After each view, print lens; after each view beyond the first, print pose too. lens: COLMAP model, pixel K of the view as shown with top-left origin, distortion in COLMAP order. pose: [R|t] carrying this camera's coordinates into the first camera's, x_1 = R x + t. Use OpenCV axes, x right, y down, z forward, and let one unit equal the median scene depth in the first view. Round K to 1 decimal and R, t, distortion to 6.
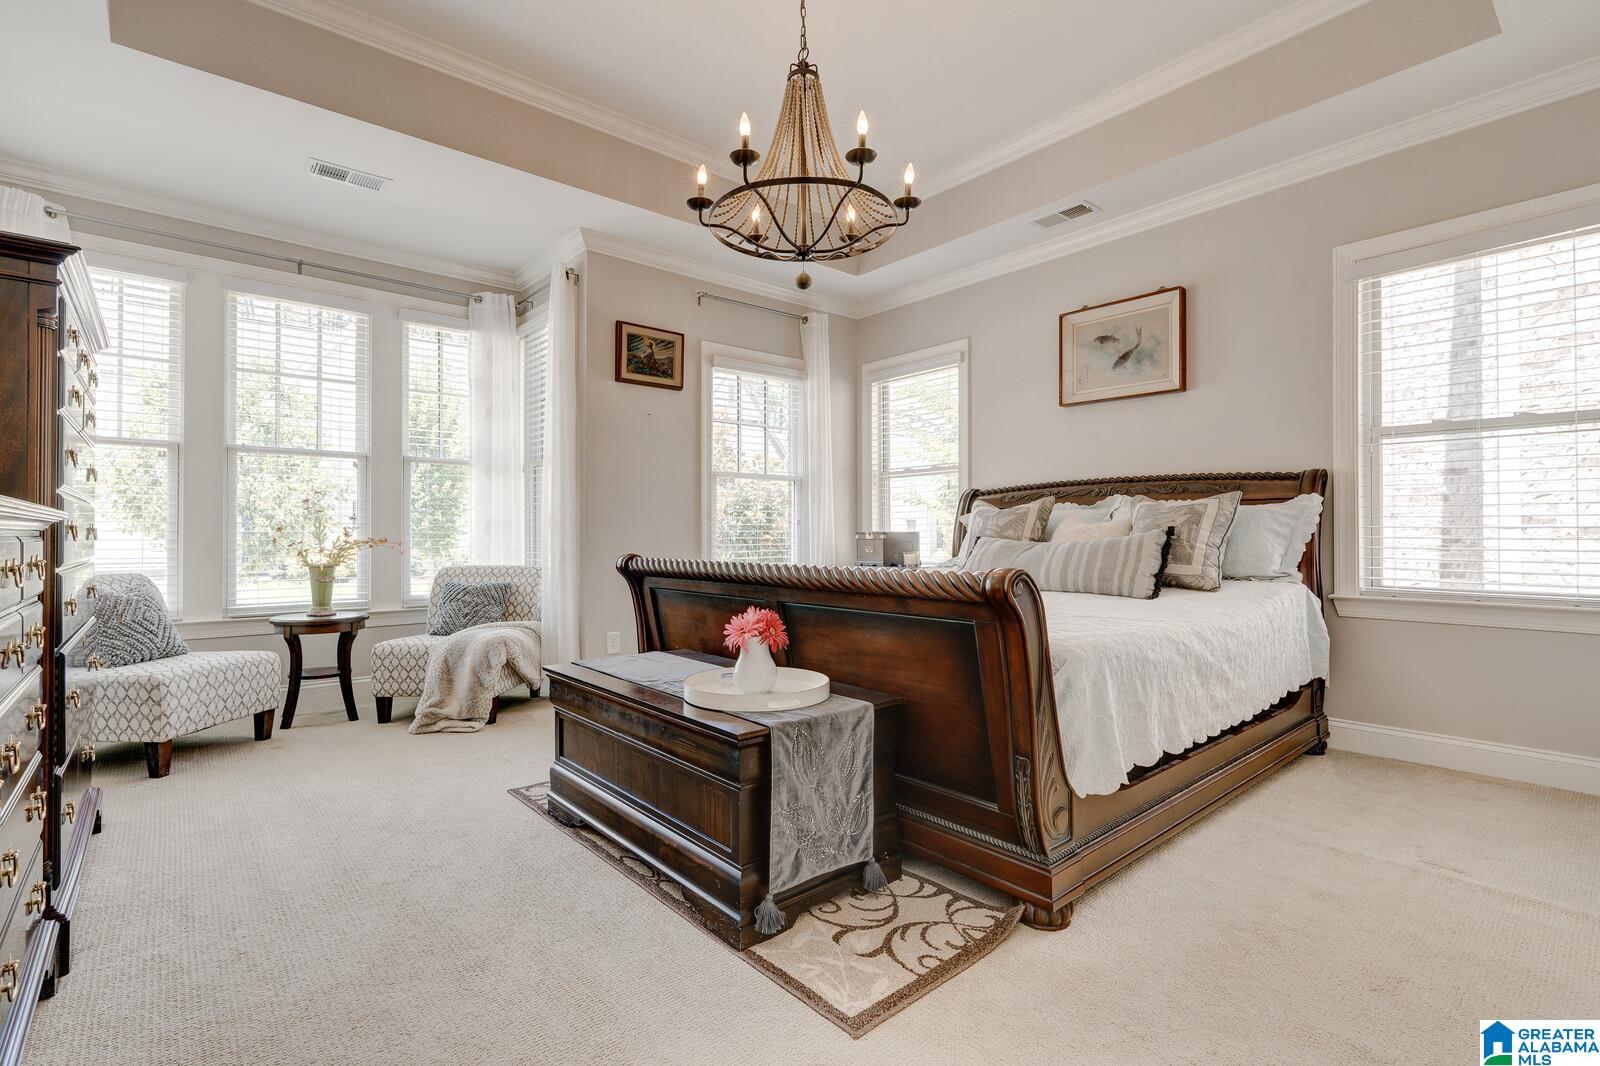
lens RADIAL K [[731.0, 0, 800.0], [0, 731.0, 533.0], [0, 0, 1]] dist [0.000877, 0.000395]
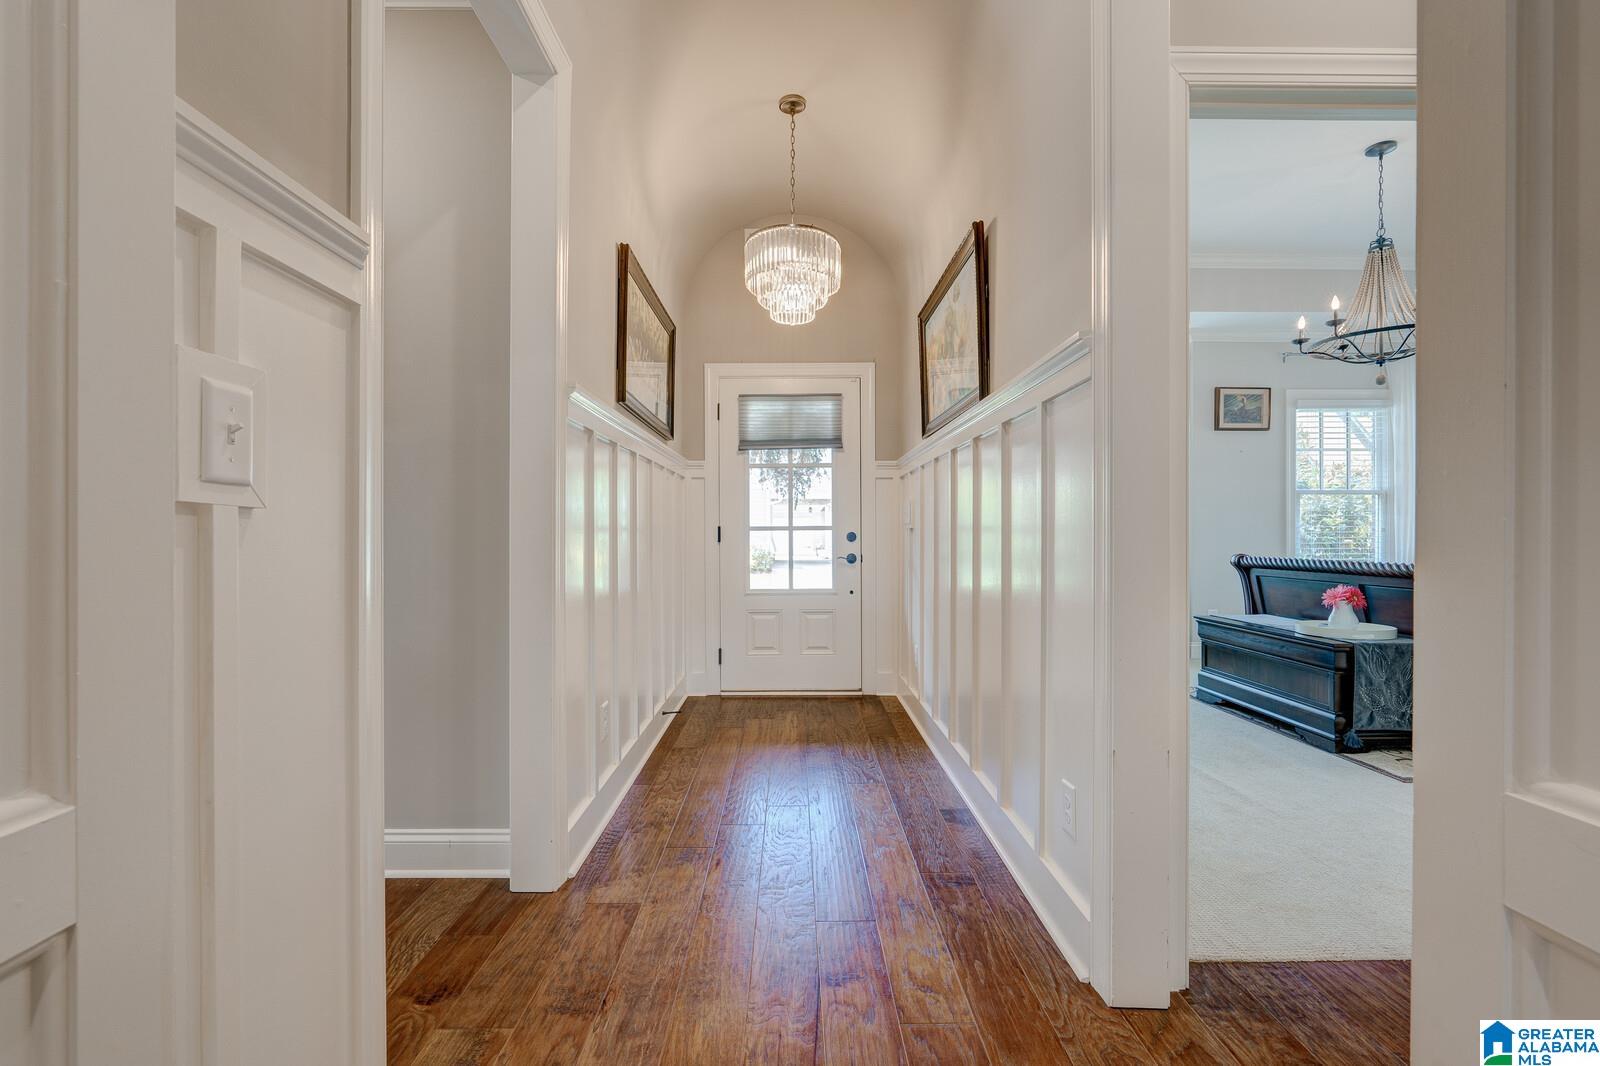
lens RADIAL K [[731.0, 0, 800.0], [0, 731.0, 533.0], [0, 0, 1]] dist [0.000877, 0.000395]
pose [[0.773719, 0.001101, -0.633528, 0.034926], [-0.000249, 0.999999, 0.001434, -0.020993], [0.633529, -0.000952, 0.773718, -0.970612]]
